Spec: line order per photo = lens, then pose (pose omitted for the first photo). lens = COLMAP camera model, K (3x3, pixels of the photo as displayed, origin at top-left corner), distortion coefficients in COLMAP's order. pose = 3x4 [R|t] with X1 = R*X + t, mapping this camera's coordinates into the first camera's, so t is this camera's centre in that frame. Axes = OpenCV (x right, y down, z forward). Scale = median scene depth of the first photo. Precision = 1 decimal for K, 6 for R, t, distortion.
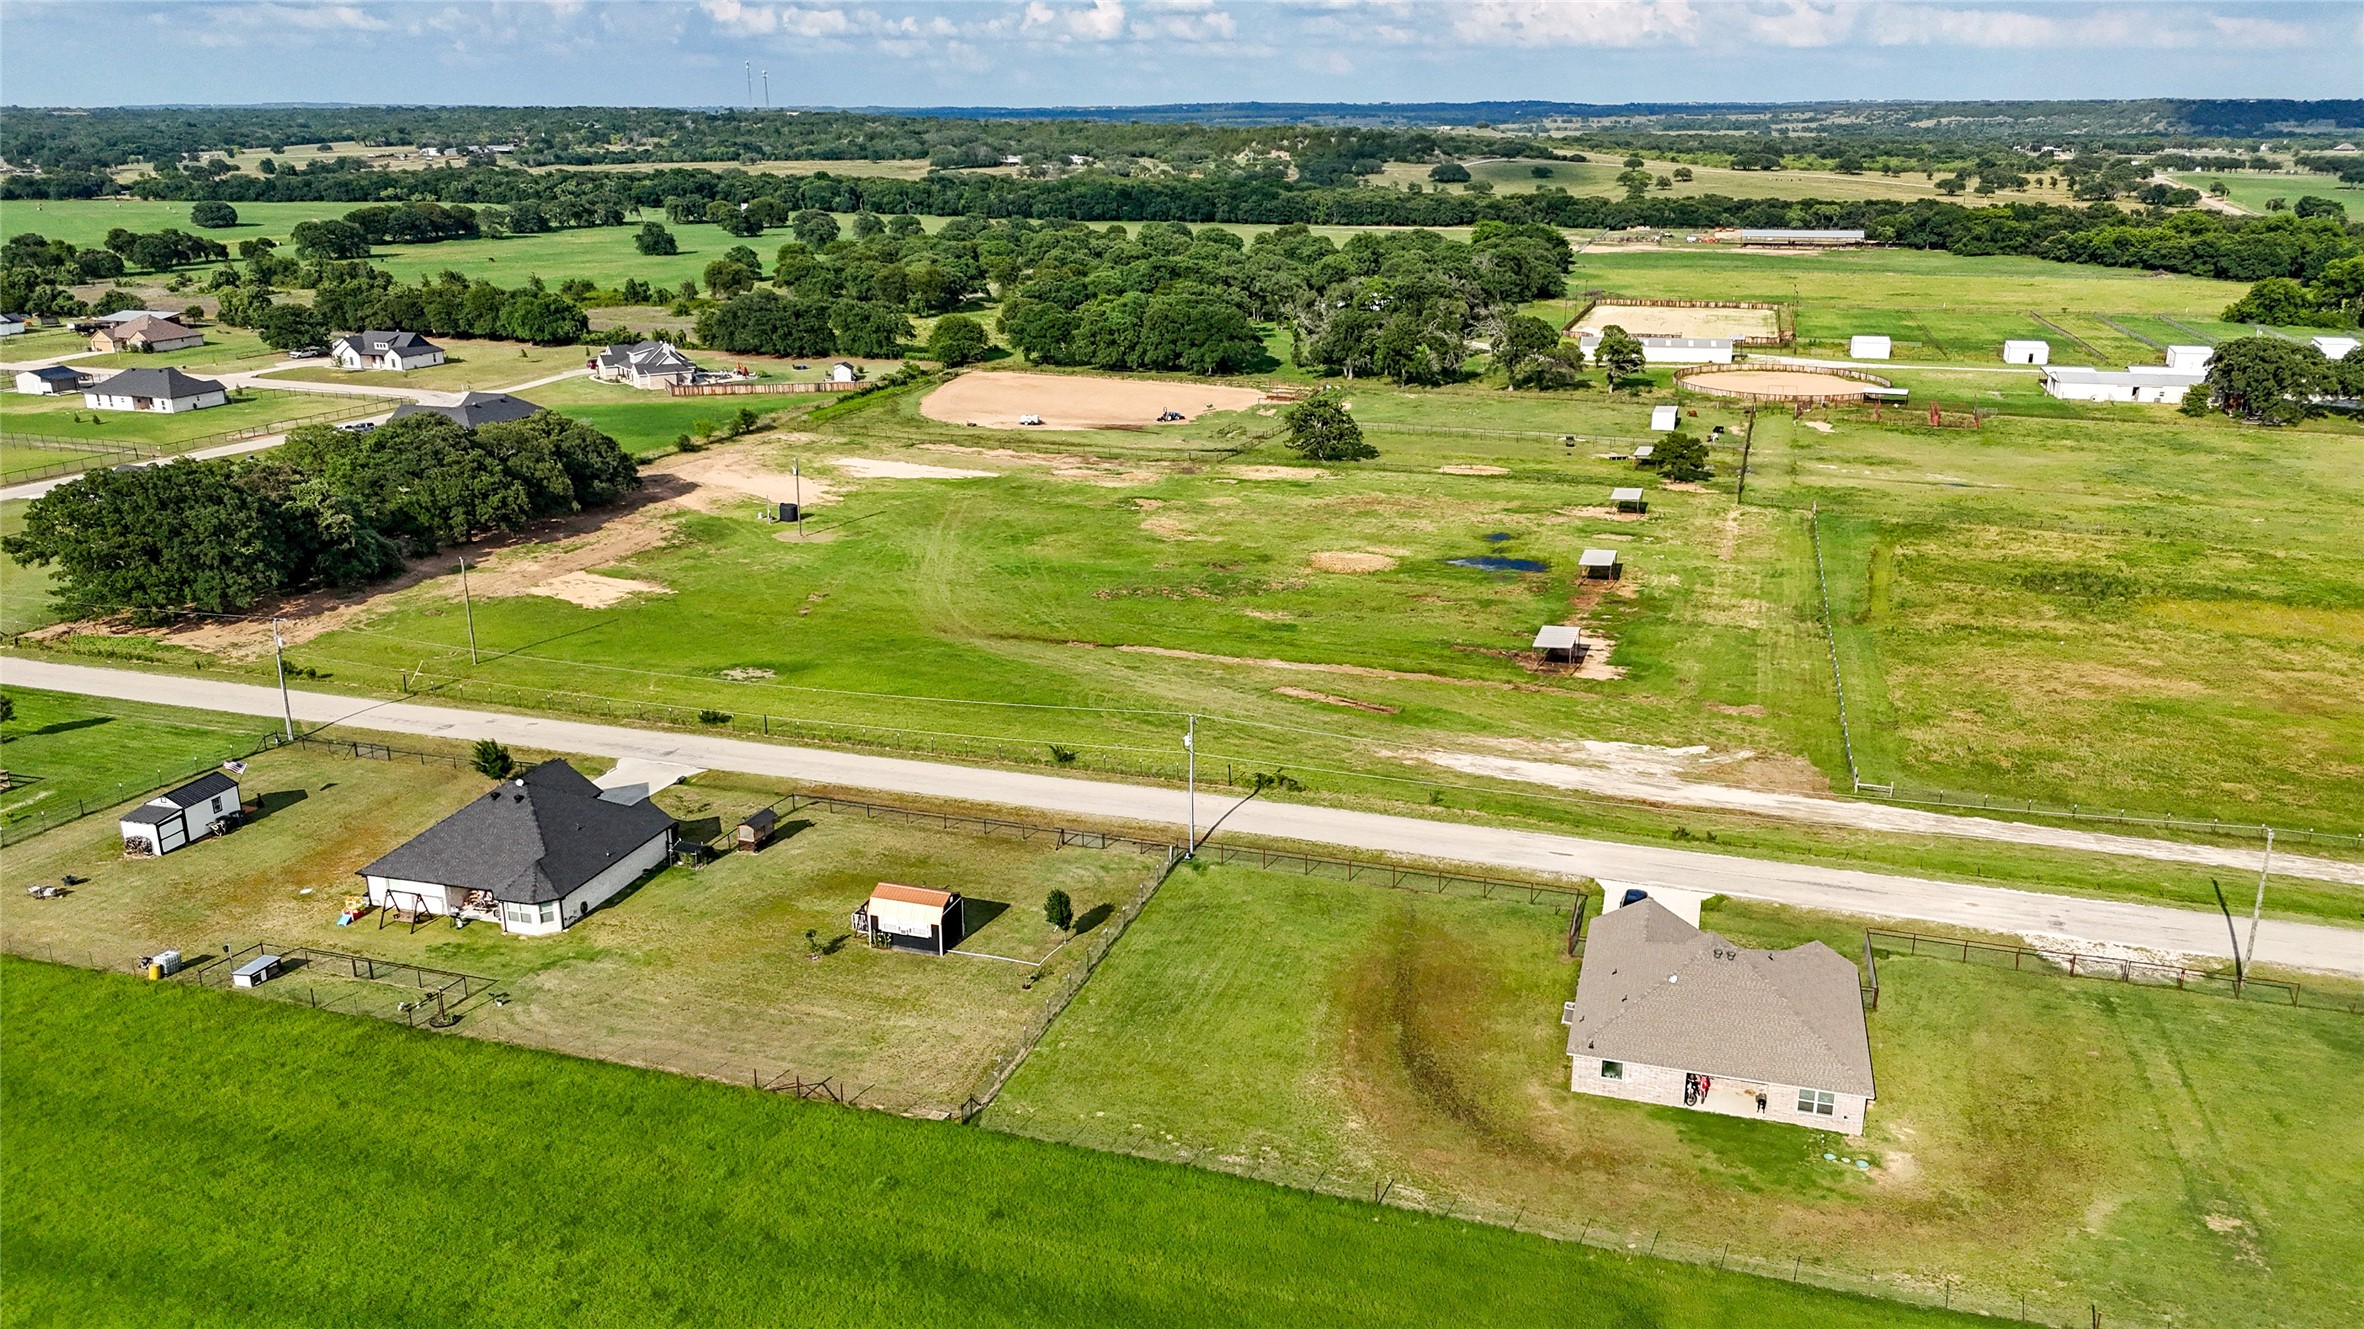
lens RADIAL K [[1723.6, 0, 1193.2], [0, 1723.6, 657.6], [0, 0, 1]] dist [0.086836, -0.087306]
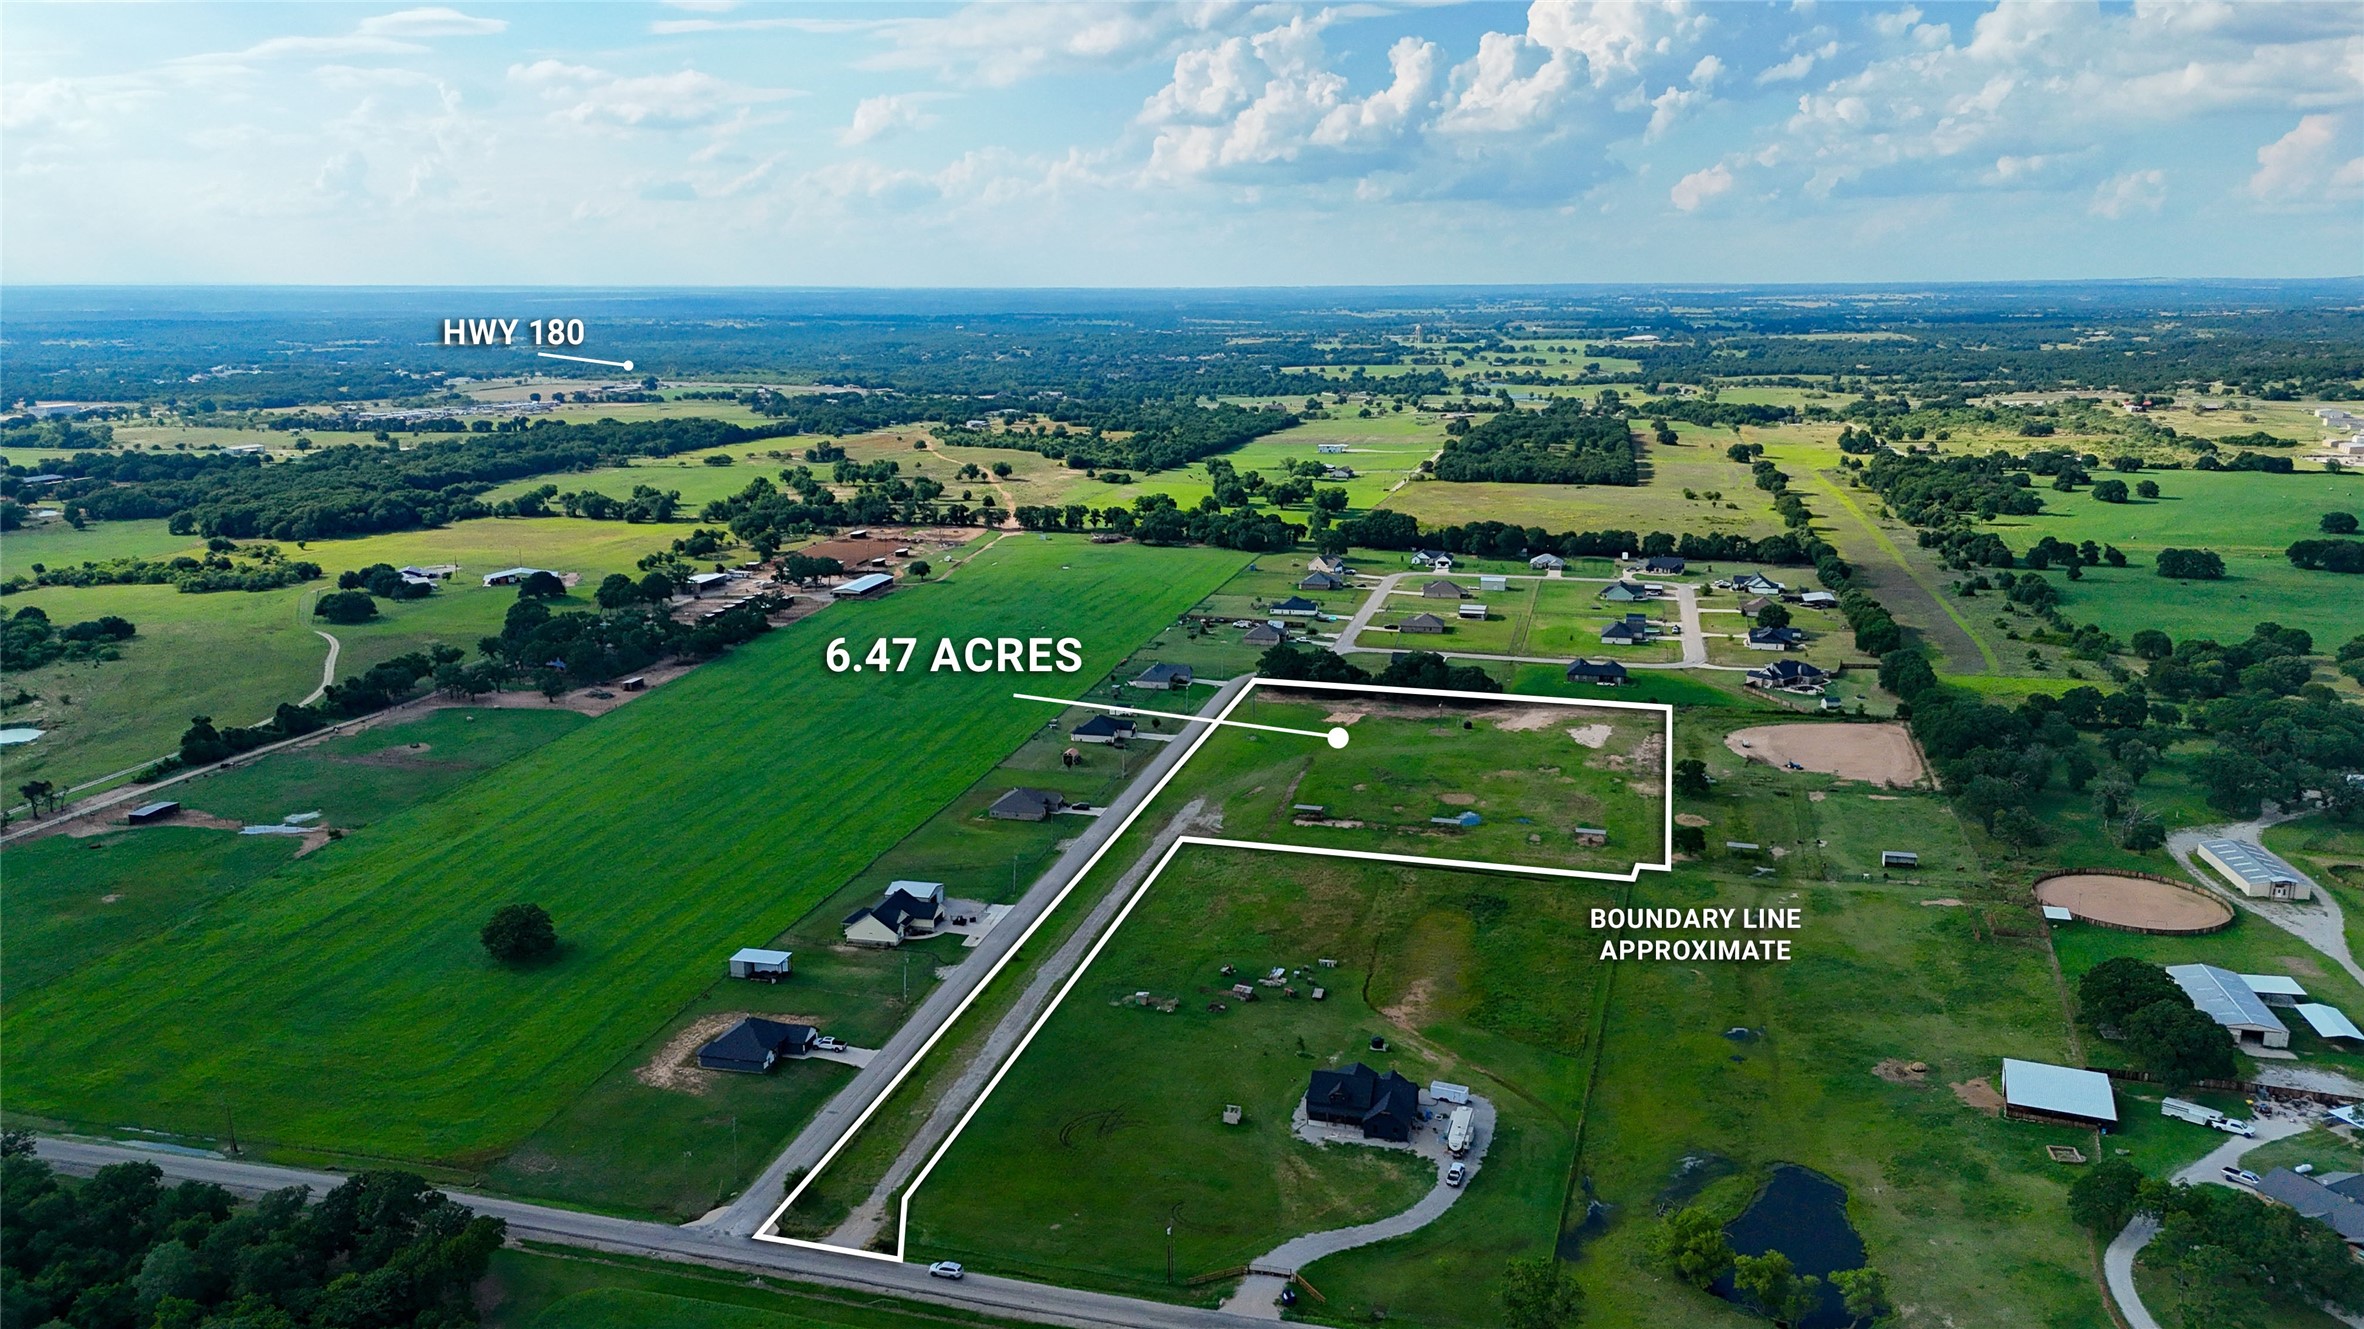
lens RADIAL K [[1720.7, 0, 1190.3], [0, 1720.7, 678.5], [0, 0, 1]] dist [0.098132, -0.107058]
pose [[0.051831, 0.222070, -0.973652, 1.446693], [-0.291165, 0.935964, 0.197975, -0.354521], [0.955268, 0.273232, 0.113171, 0.238175]]
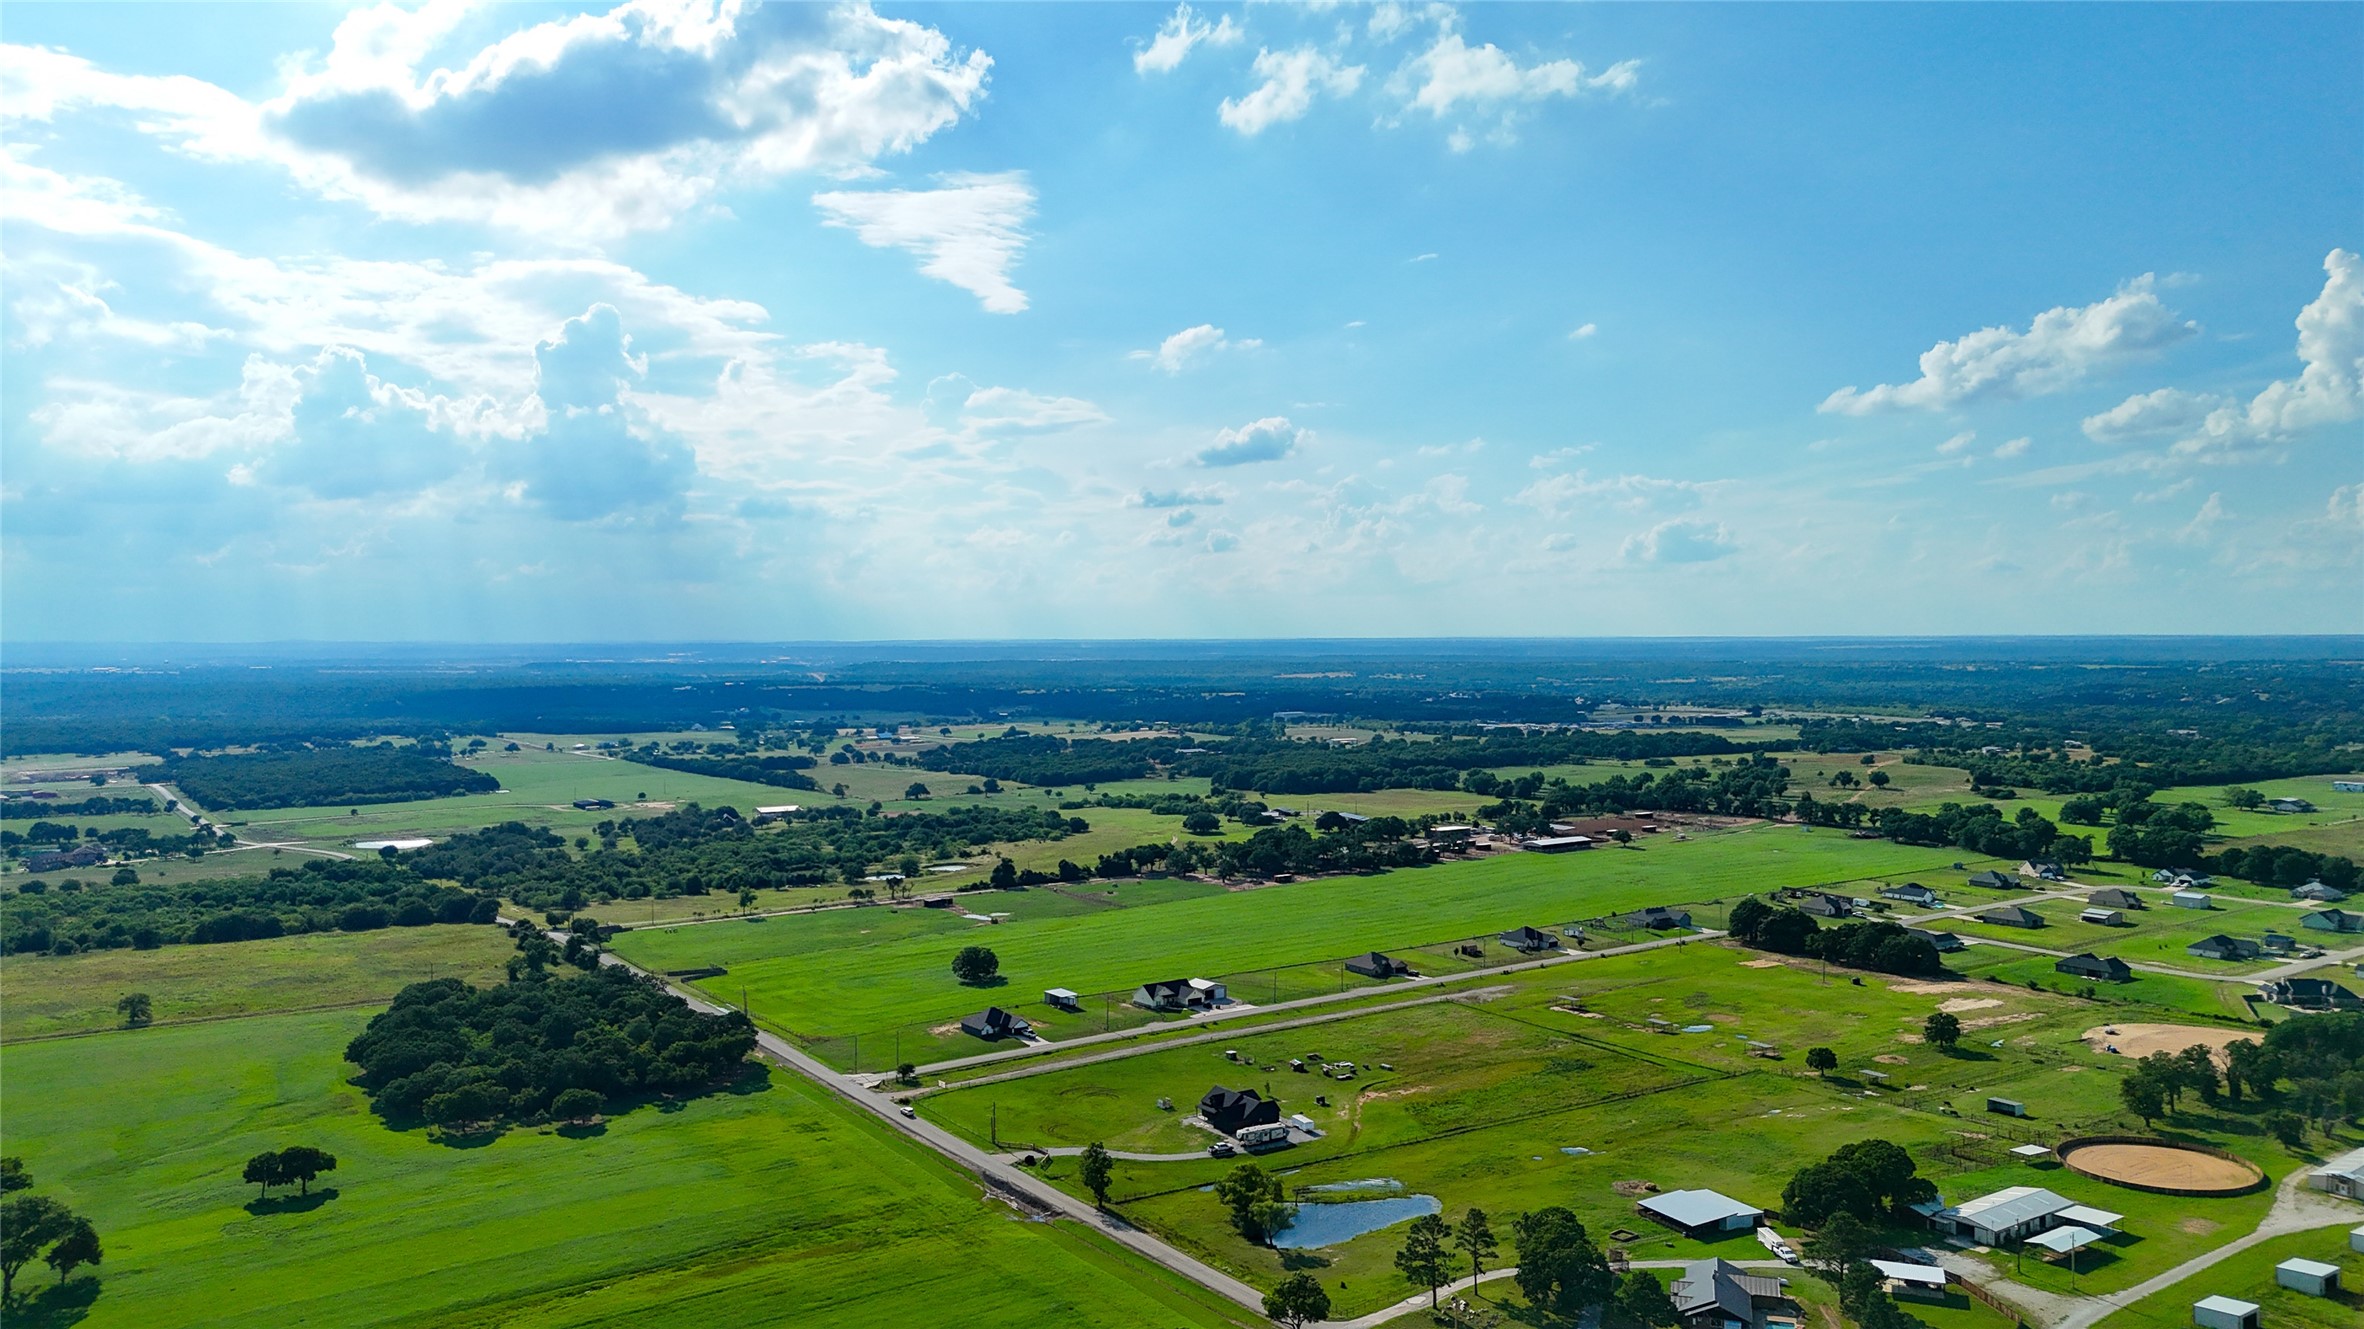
lens RADIAL K [[1723.6, 0, 1193.2], [0, 1723.6, 657.6], [0, 0, 1]] dist [0.086836, -0.087306]
pose [[-0.616646, 0.011993, -0.787150, 1.657510], [-0.227762, 0.954405, 0.192968, -0.563880], [0.753573, 0.298275, -0.585798, 1.131762]]
